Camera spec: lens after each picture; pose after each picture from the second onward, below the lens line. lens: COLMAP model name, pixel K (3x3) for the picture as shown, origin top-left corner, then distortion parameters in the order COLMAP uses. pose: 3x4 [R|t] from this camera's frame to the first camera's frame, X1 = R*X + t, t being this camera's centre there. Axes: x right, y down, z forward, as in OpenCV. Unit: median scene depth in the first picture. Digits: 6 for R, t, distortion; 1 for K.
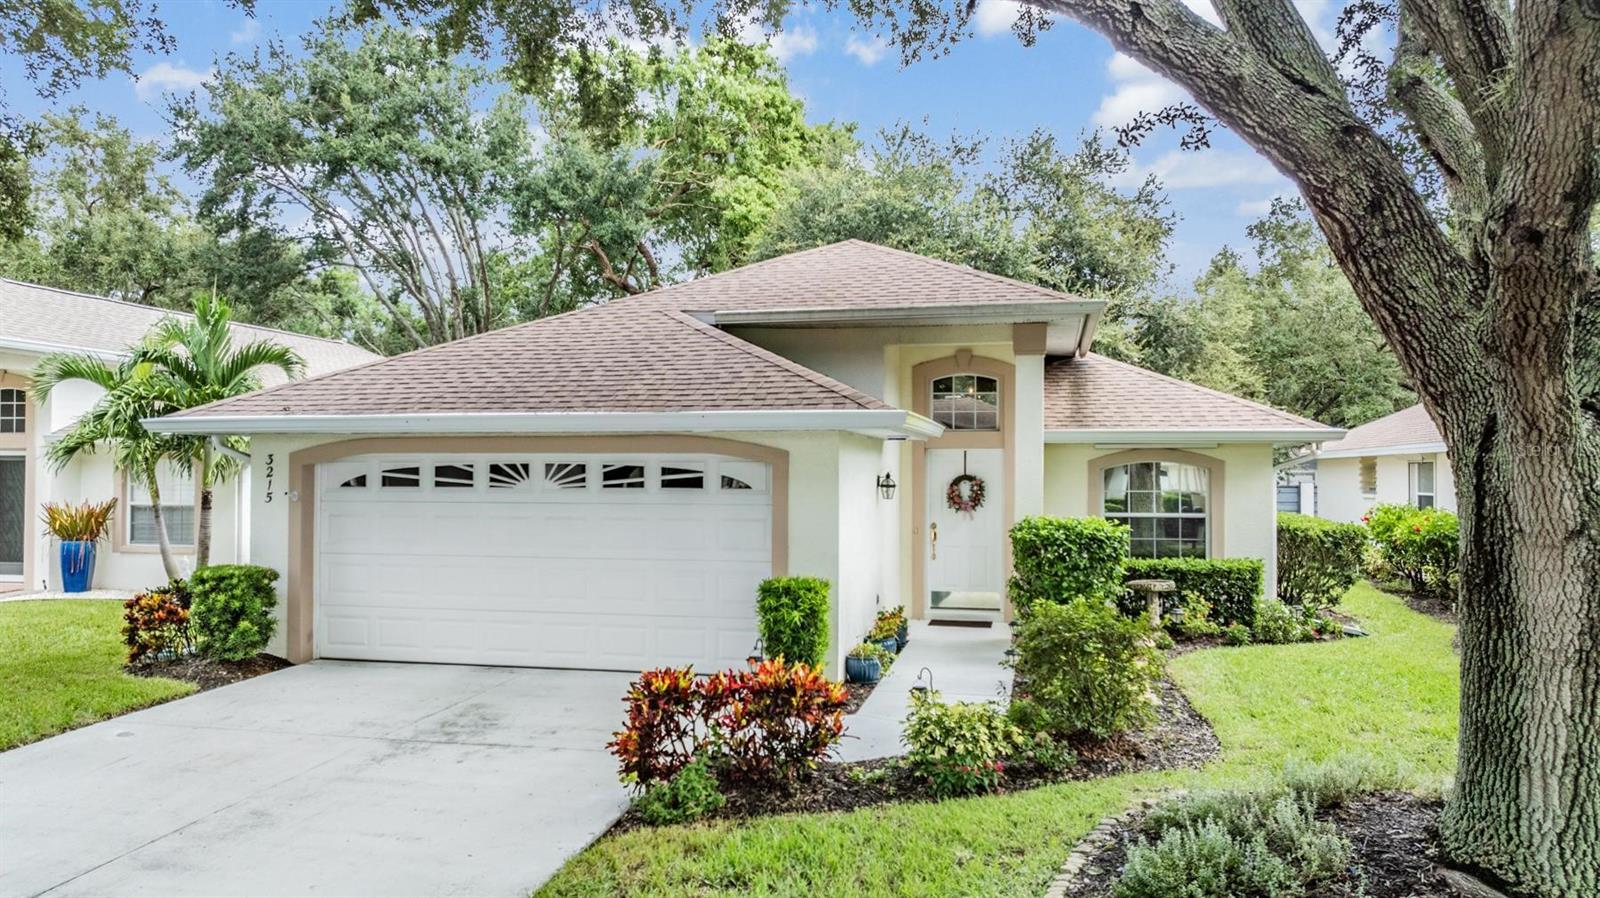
lens RADIAL K [[1134.1, 0, 744.0], [0, 1134.1, 452.4], [0, 0, 1]] dist [-0.025361, 0.009924]
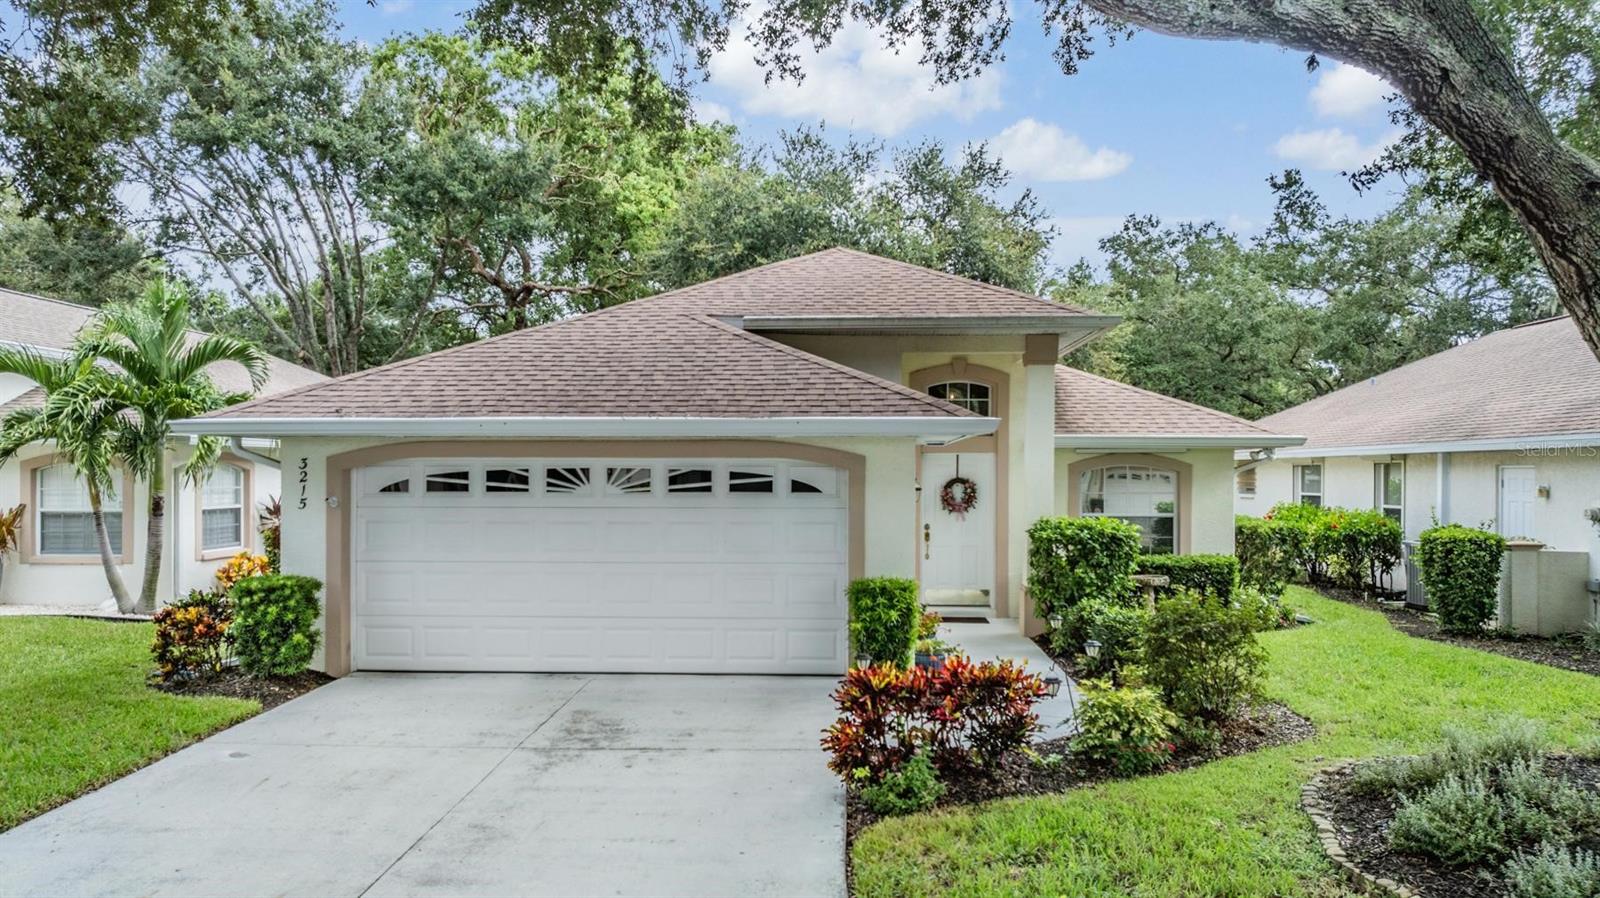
lens RADIAL K [[1145.5, 0, 774.6], [0, 1145.5, 476.4], [0, 0, 1]] dist [-0.061255, 0.090551]
pose [[0.985338, -0.001670, 0.170603, -0.200984], [-0.001815, 0.999793, 0.020272, -0.003260], [-0.170602, -0.020284, 0.985131, -0.009532]]
